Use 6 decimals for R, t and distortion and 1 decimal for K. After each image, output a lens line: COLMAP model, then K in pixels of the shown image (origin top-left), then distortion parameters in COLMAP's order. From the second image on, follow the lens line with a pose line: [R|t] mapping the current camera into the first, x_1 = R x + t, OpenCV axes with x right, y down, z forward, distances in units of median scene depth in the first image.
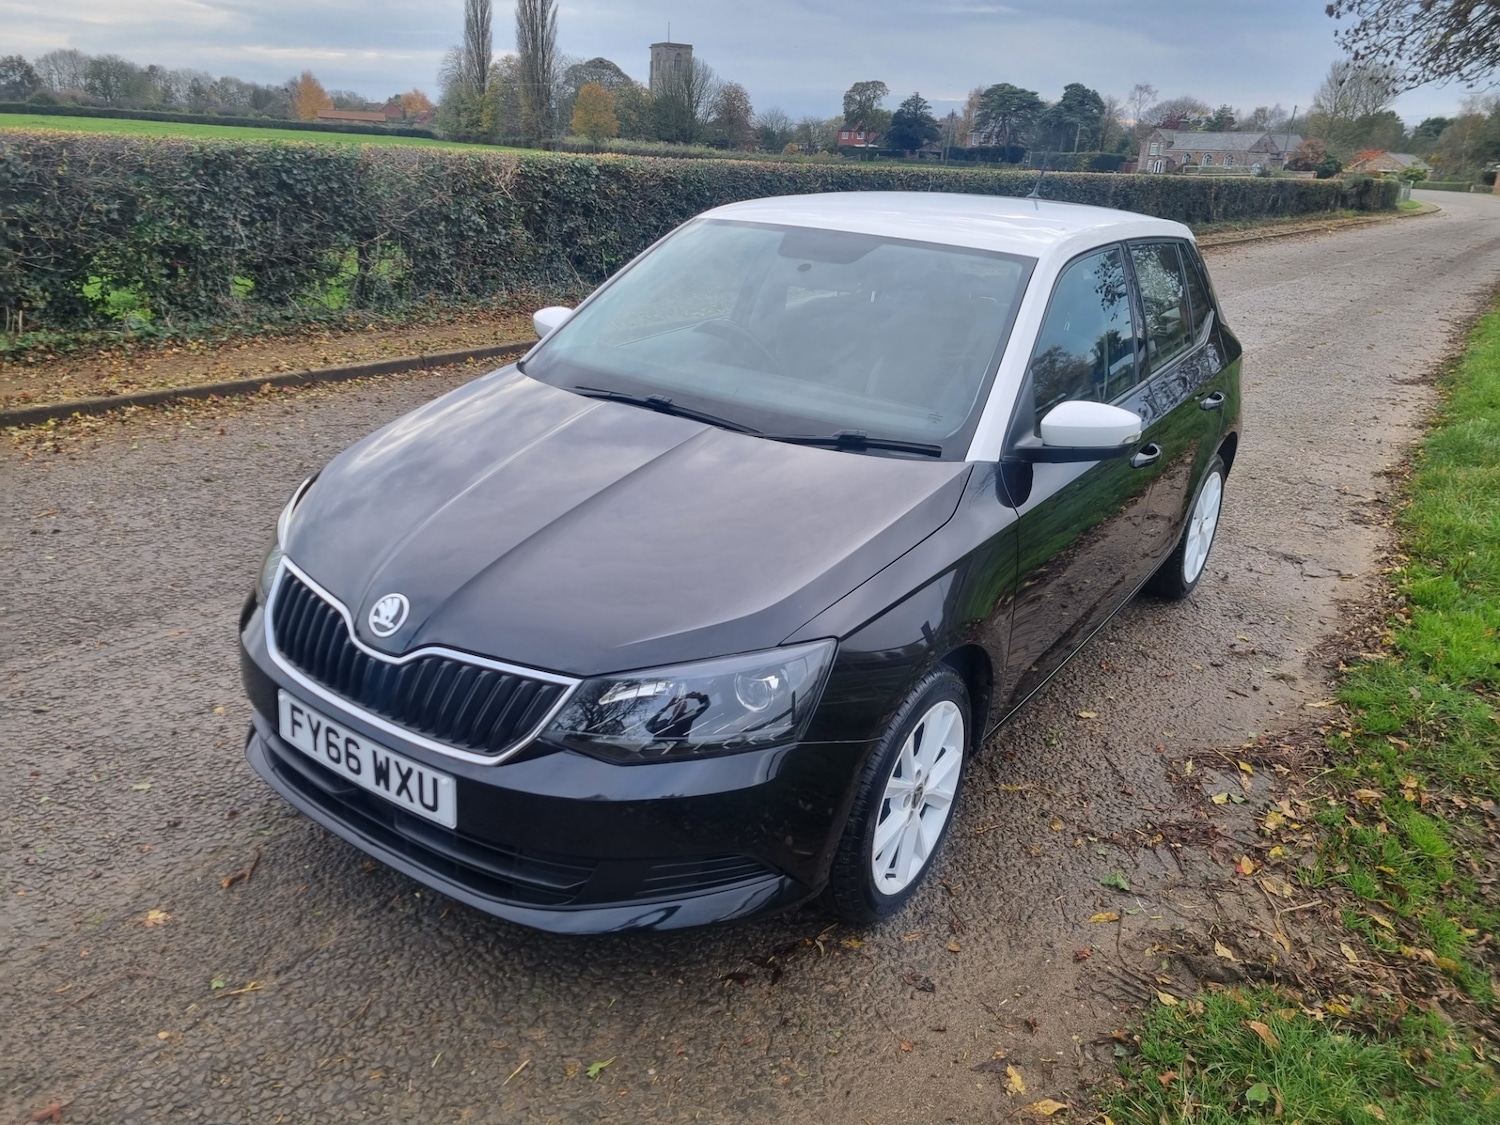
lens RADIAL K [[1127.7, 0, 732.8], [0, 1127.7, 556.7], [0, 0, 1]] dist [0.068665, -0.047781]
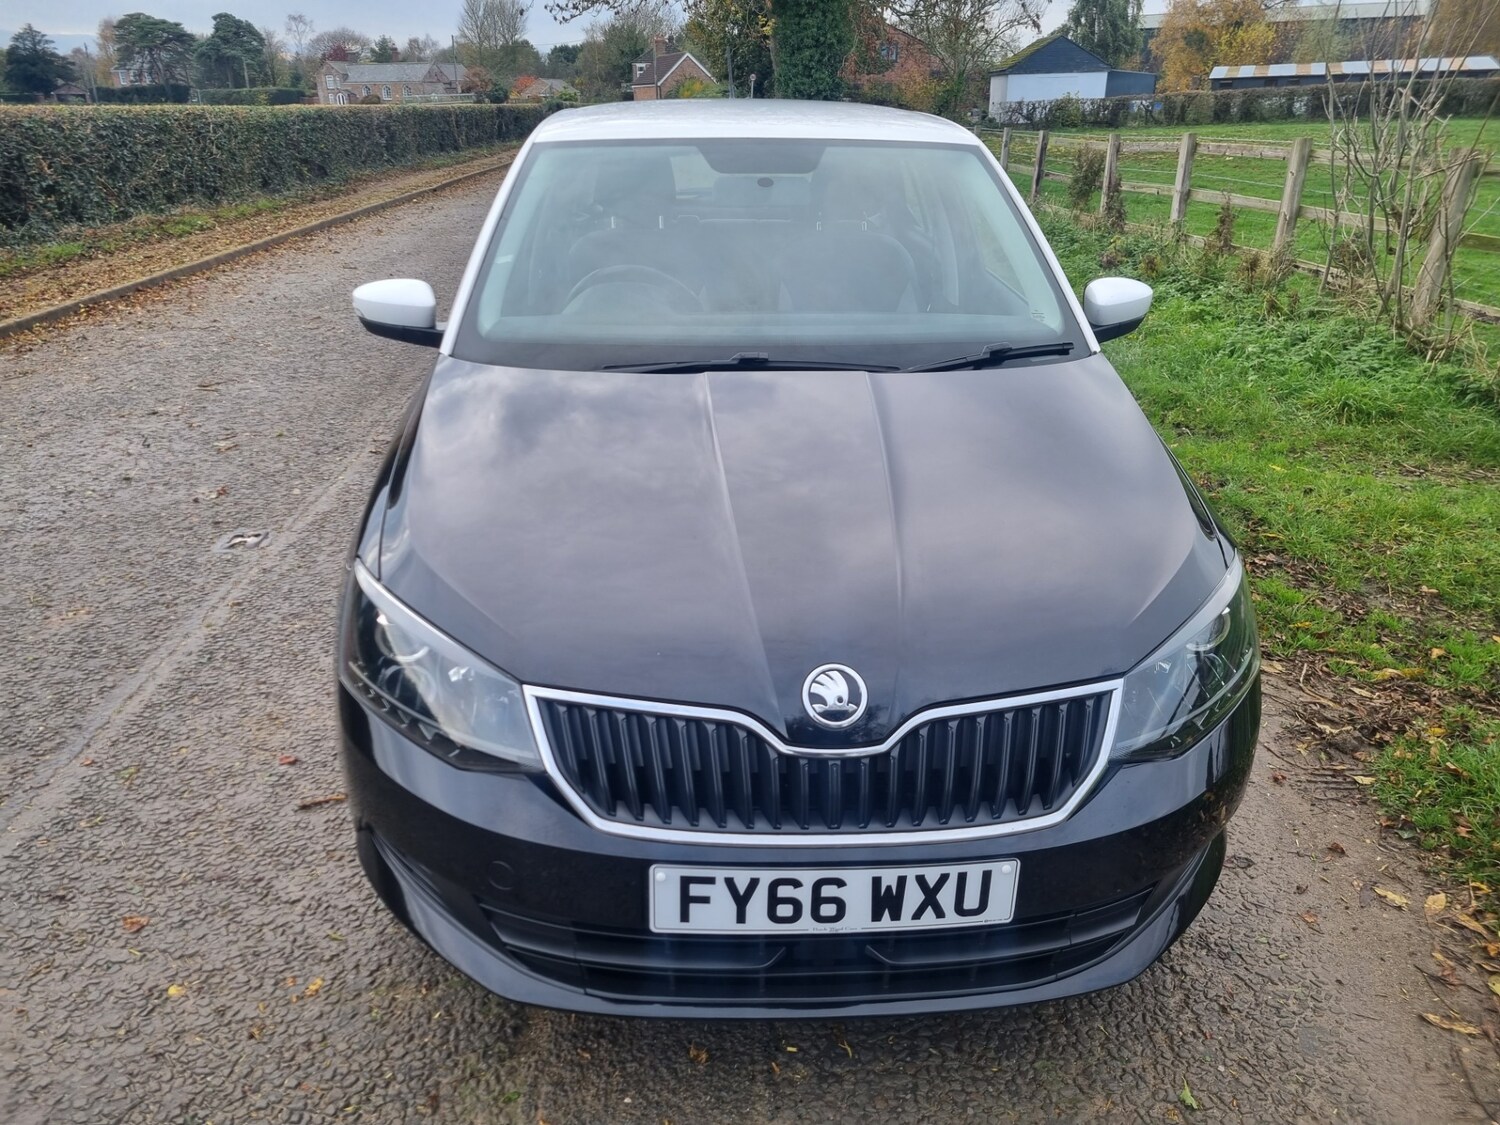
lens RADIAL K [[1127.7, 0, 756.2], [0, 1127.7, 561.2], [0, 0, 1]] dist [0.068665, -0.047781]
pose [[0.780342, -0.285310, 0.556476, -0.547857], [0.255526, 0.957655, 0.132676, -0.105490], [-0.570766, 0.038661, 0.820202, 0.334509]]
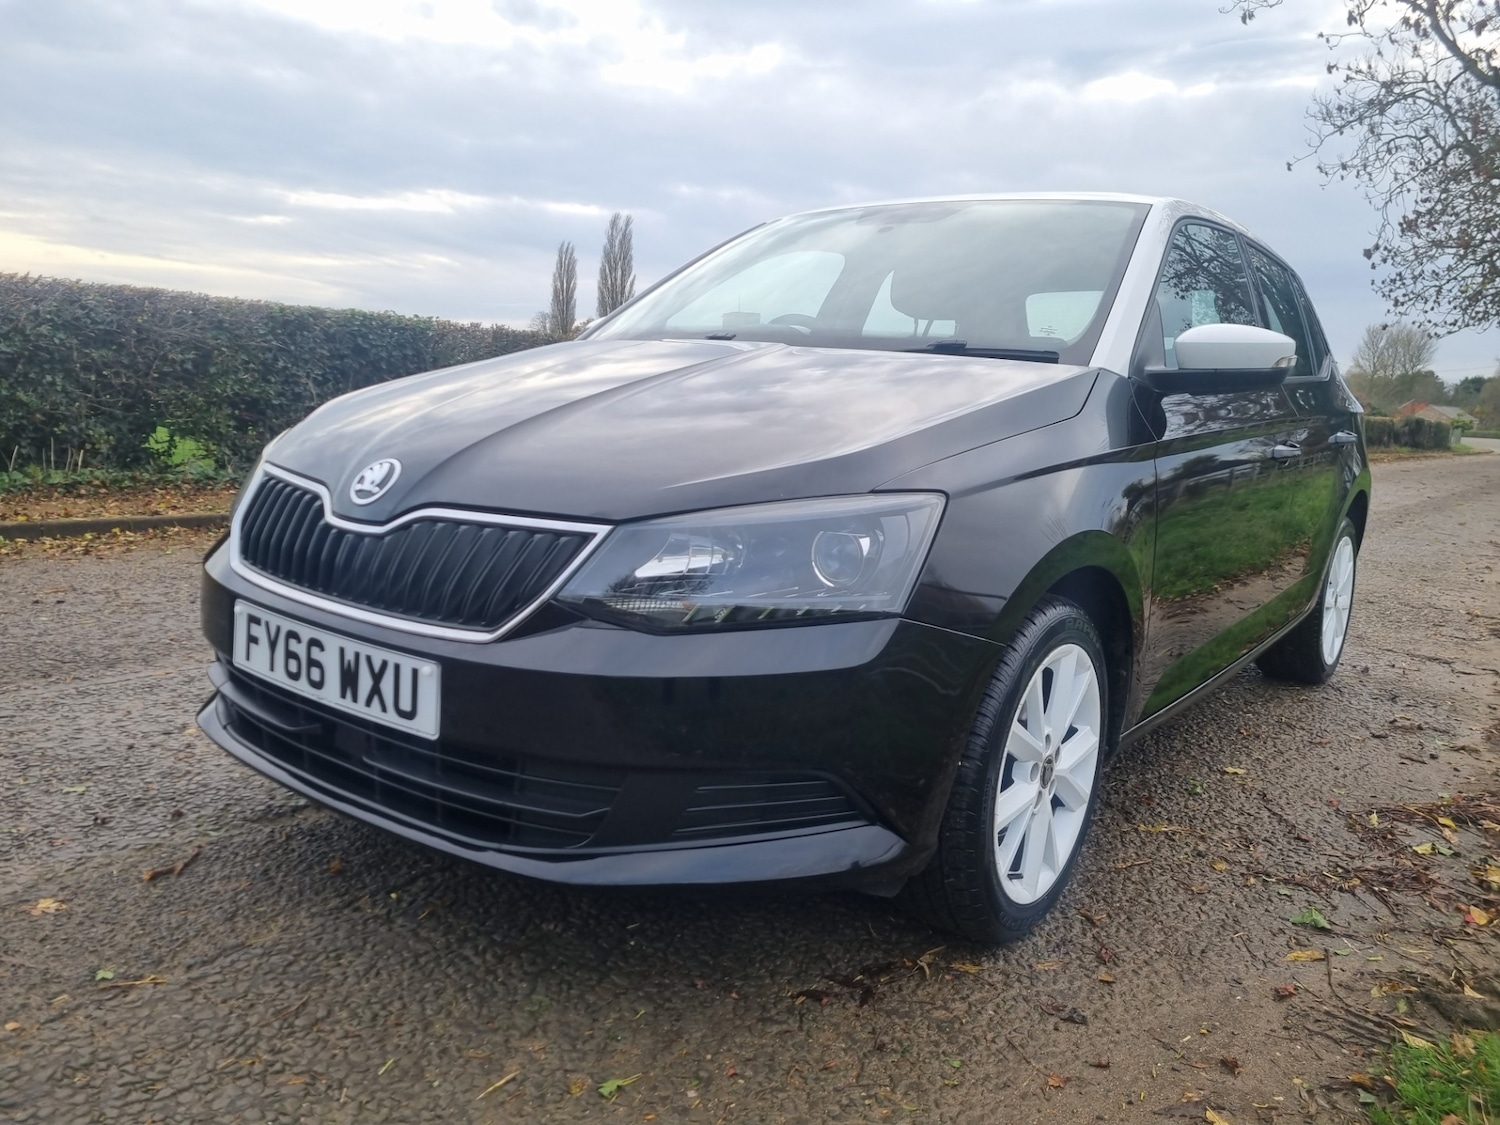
lens RADIAL K [[1127.7, 0, 760.1], [0, 1127.7, 551.9], [0, 0, 1]] dist [0.068665, -0.047781]
pose [[0.999481, 0.003727, -0.031984, -0.006218], [-0.010454, 0.977028, -0.212852, 0.203607], [0.030457, 0.213076, 0.976561, 0.184891]]
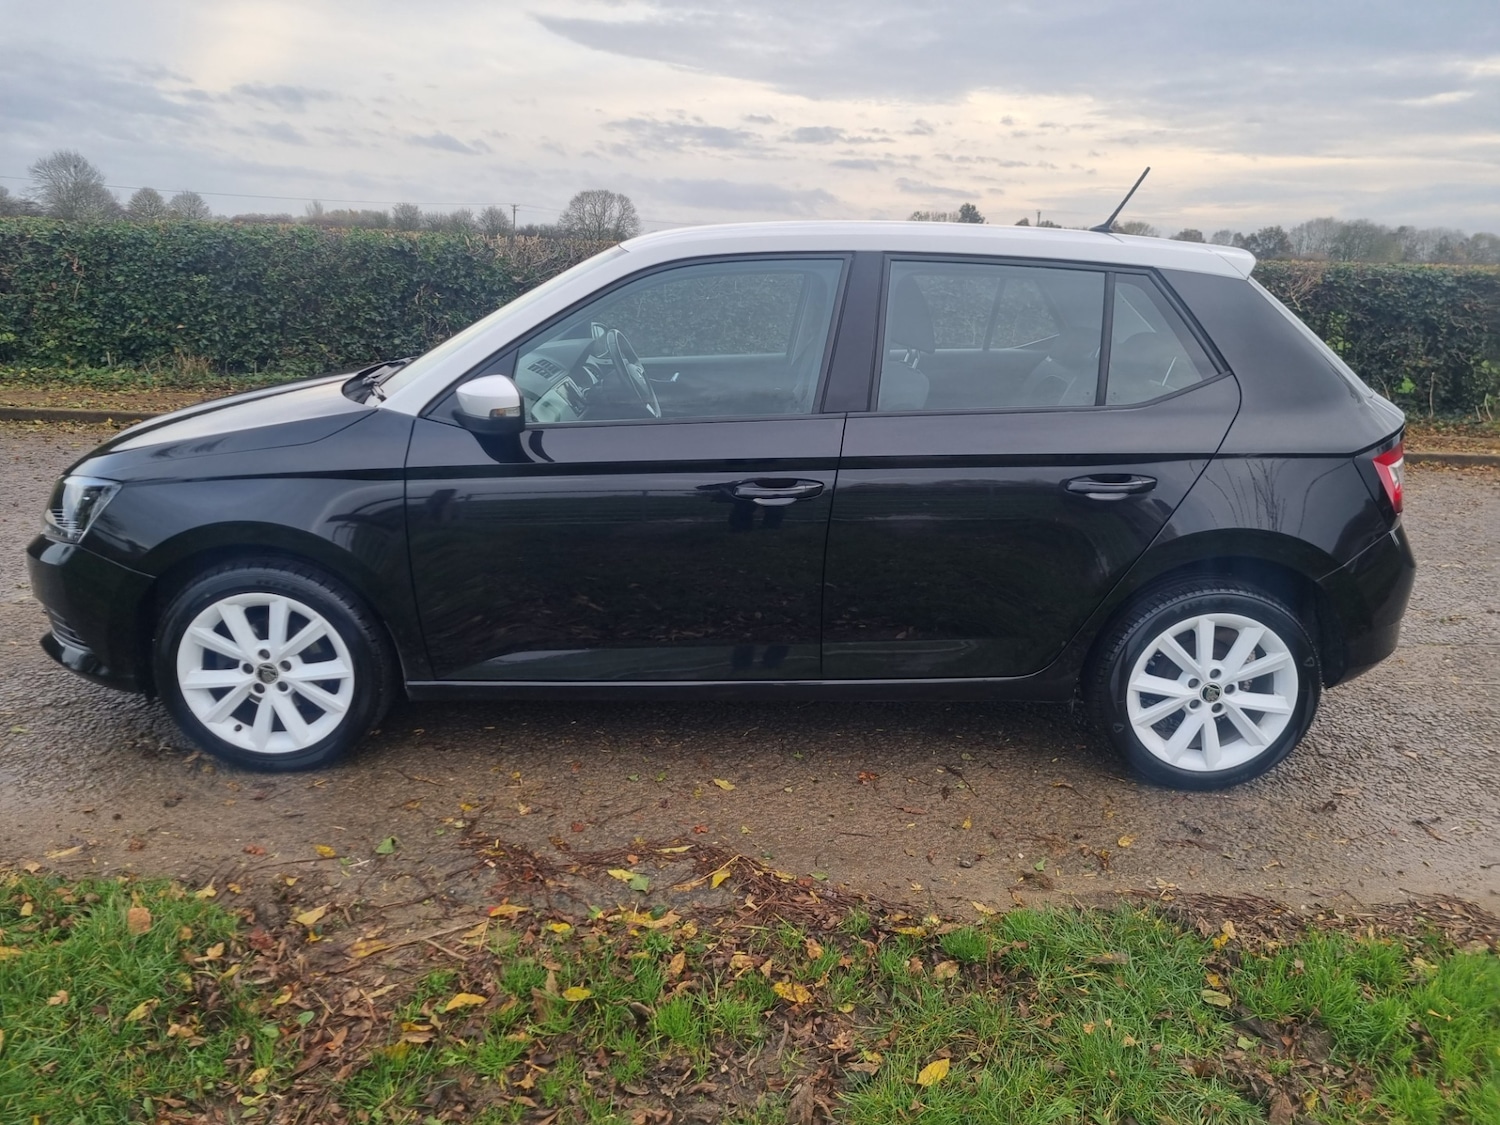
lens RADIAL K [[1127.7, 0, 745.6], [0, 1127.7, 565.7], [0, 0, 1]] dist [0.068665, -0.047781]
pose [[0.577305, 0.186629, -0.794914, 1.202755], [-0.280862, 0.959512, 0.021297, -0.053028], [0.766704, 0.210966, 0.606348, 0.561305]]
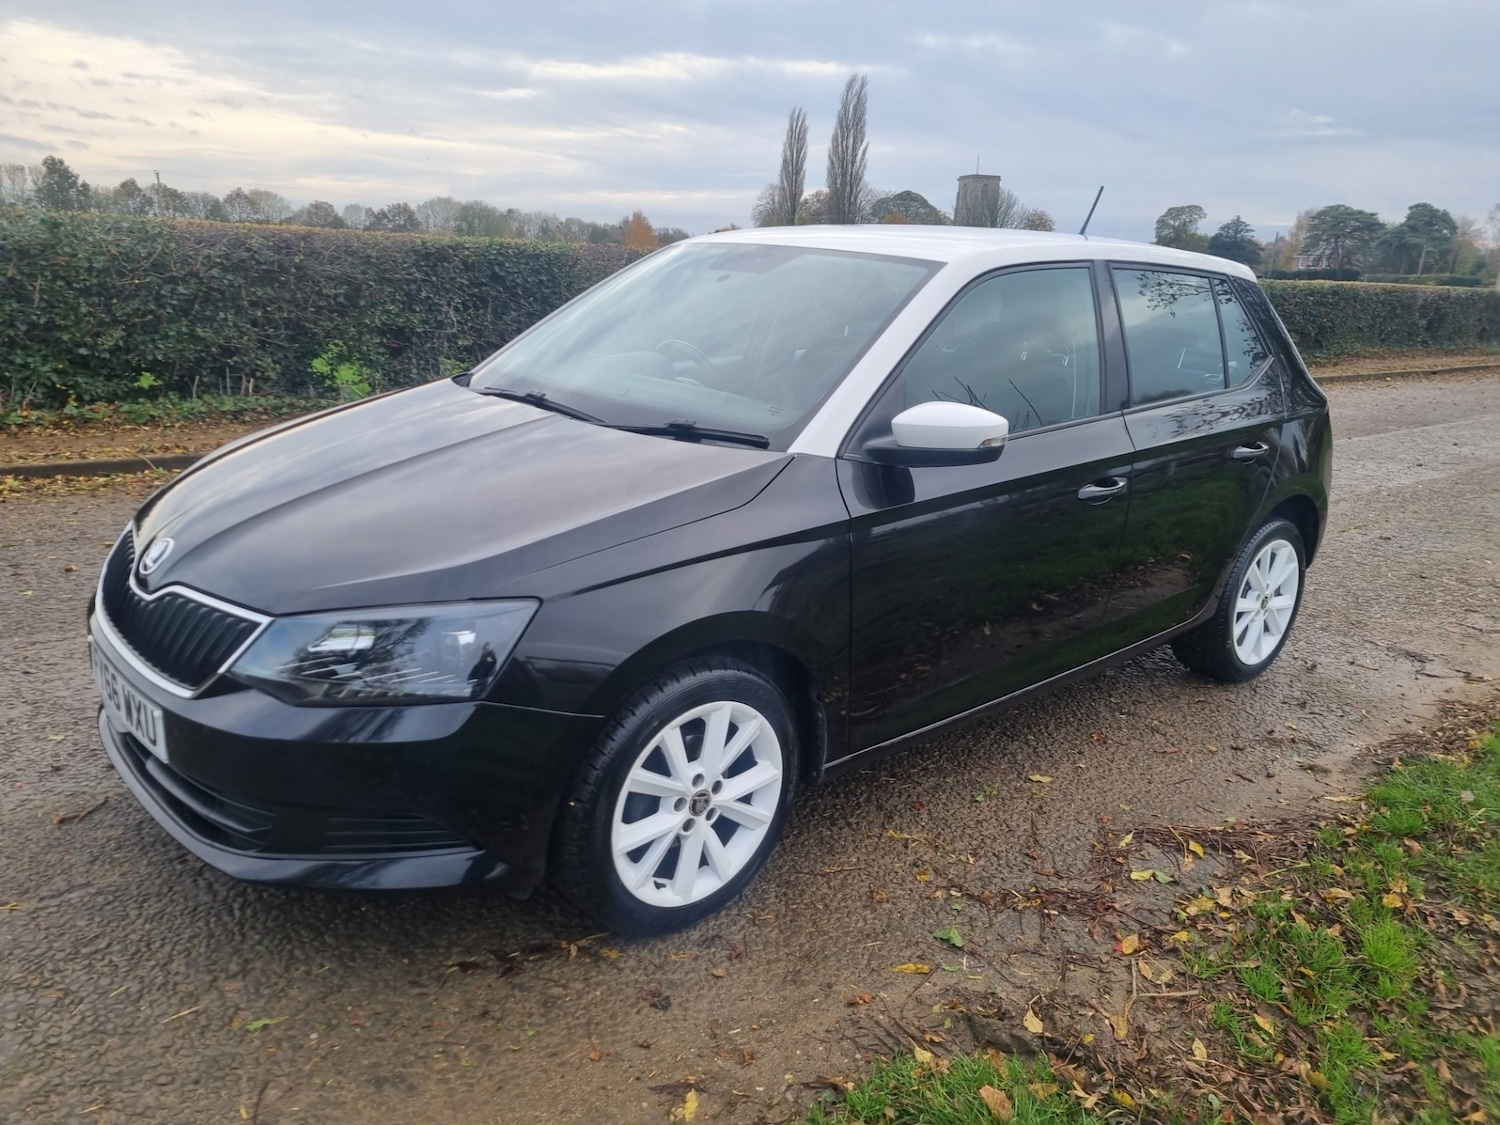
lens RADIAL K [[1127.7, 0, 756.6], [0, 1127.7, 587.2], [0, 0, 1]] dist [0.068665, -0.047781]
pose [[0.972034, 0.058184, -0.227520, 0.359423], [-0.075821, 0.994693, -0.069553, 0.084591], [0.222265, 0.084859, 0.971286, 0.084052]]
